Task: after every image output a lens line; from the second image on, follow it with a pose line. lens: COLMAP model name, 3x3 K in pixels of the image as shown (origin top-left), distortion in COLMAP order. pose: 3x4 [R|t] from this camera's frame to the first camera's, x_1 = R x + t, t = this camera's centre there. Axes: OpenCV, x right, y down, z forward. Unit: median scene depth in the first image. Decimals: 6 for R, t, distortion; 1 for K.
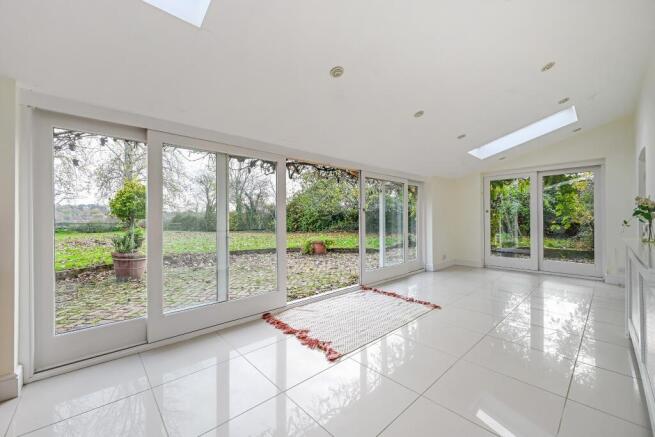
lens RADIAL K [[256.0, 0, 327.8], [0, 256.0, 219.2], [0, 0, 1]] dist [0.002390, -0.000744]
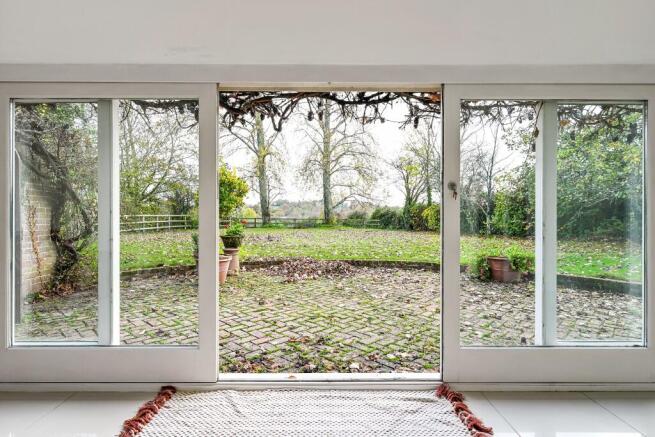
lens RADIAL K [[356.6, 0, 327.5], [0, 356.6, 217.1], [0, 0, 1]] dist [-0.006237, -0.000681]
pose [[0.744261, 0.007355, -0.667848, 0.157148], [-0.005046, 0.999973, 0.005389, 0.003421], [0.667870, -0.000641, 0.744278, 0.210969]]
